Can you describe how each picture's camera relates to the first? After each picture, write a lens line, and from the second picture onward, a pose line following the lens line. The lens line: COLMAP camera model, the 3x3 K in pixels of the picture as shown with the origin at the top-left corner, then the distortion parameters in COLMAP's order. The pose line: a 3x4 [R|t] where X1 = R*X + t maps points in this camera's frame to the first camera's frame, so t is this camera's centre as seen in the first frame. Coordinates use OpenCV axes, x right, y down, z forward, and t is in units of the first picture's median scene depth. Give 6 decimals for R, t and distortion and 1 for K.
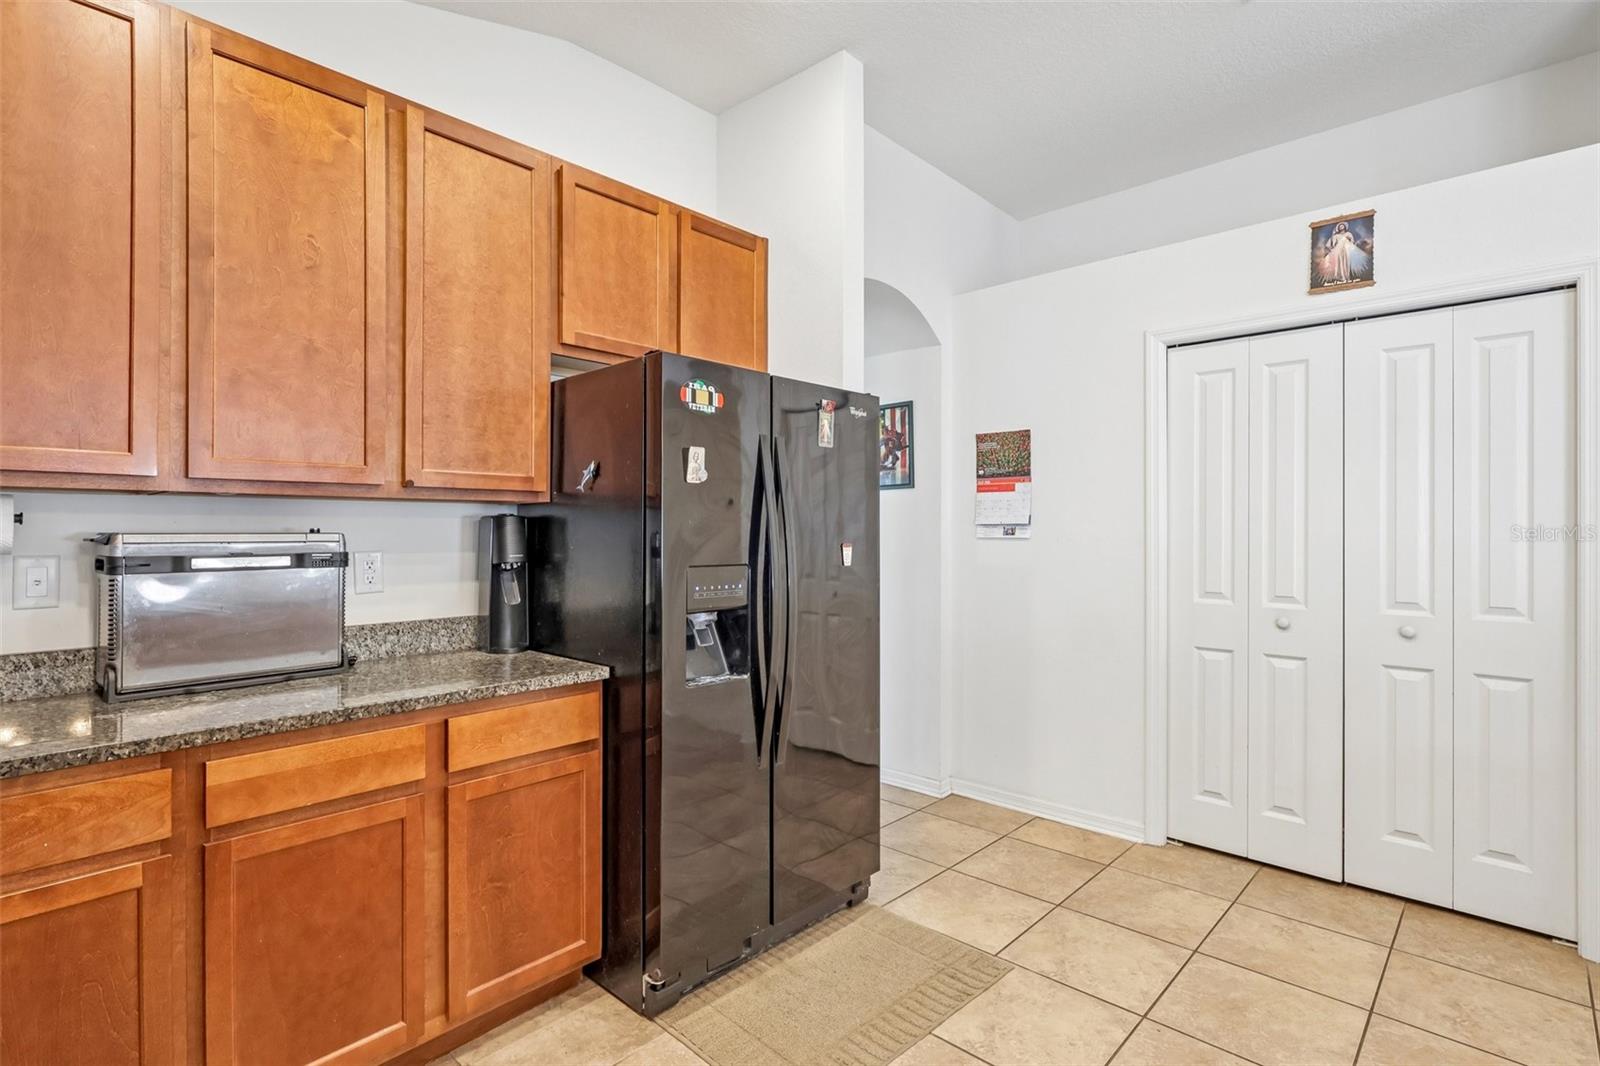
lens RADIAL K [[779.3, 0, 809.5], [0, 779.3, 528.1], [0, 0, 1]] dist [-0.002988, 0.001806]
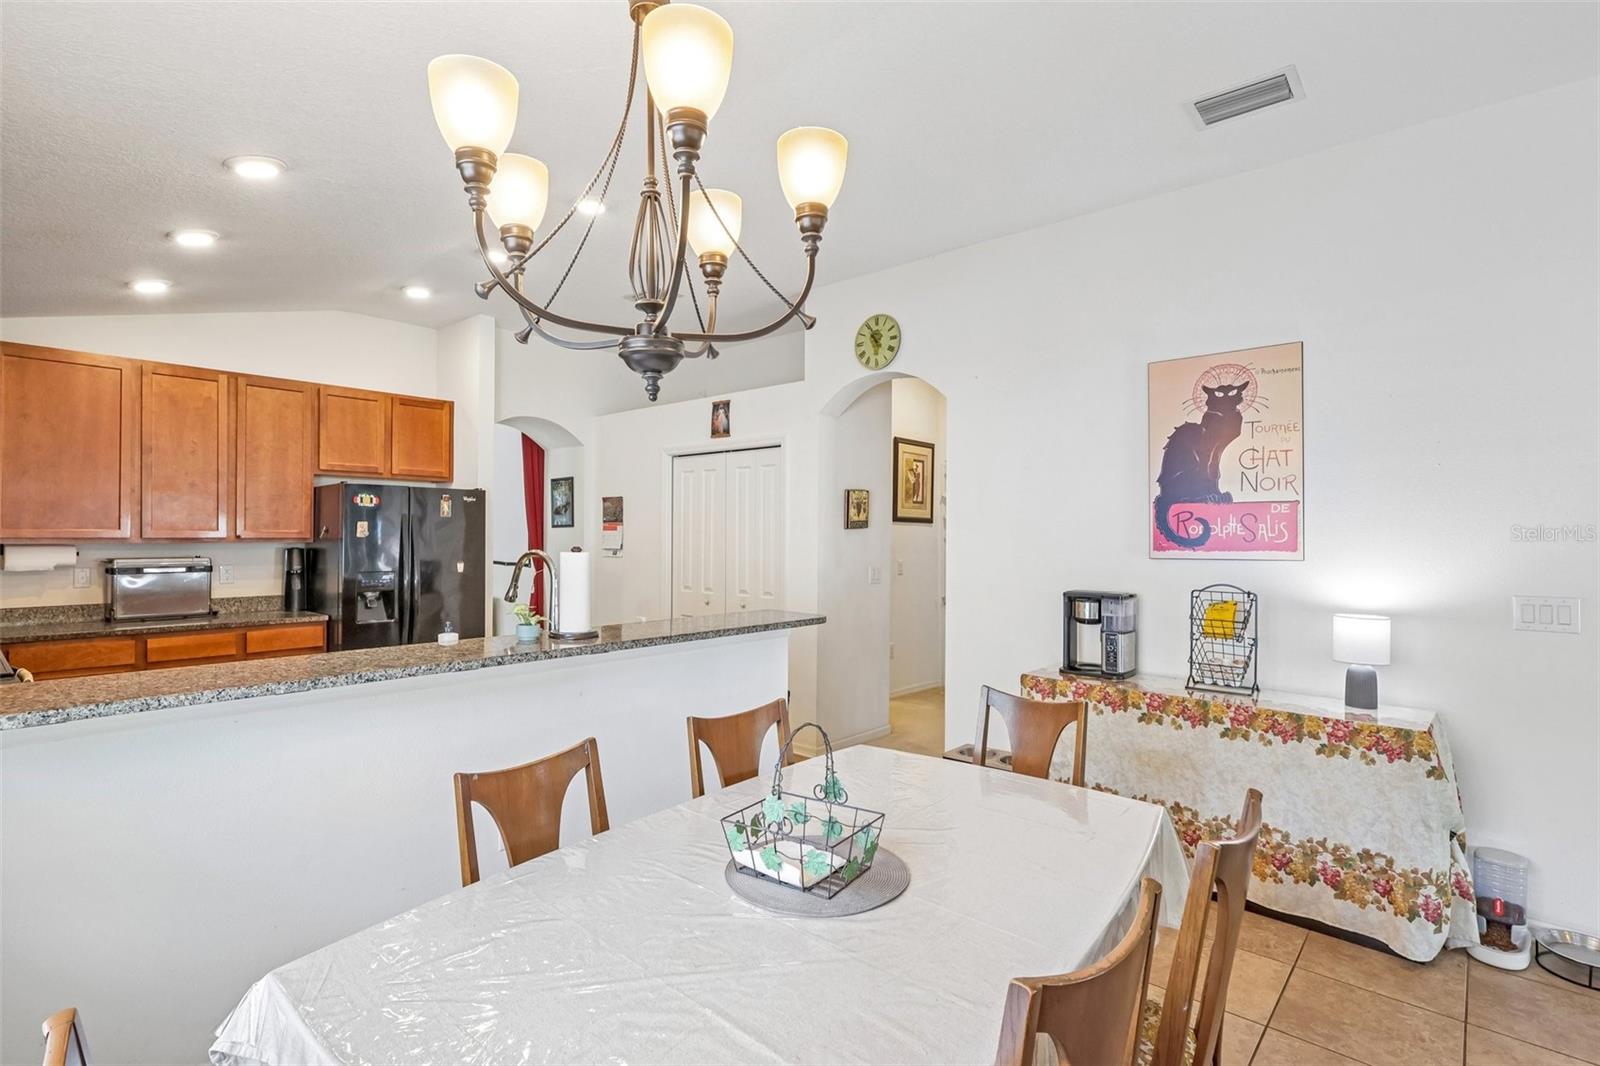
lens RADIAL K [[779.3, 0, 811.9], [0, 779.3, 534.4], [0, 0, 1]] dist [-0.002988, 0.001806]
pose [[0.999691, 0.002205, 0.024742, 1.148117], [-0.002194, 0.999997, -0.000471, -0.065743], [-0.024743, 0.000417, 0.999694, -1.382150]]
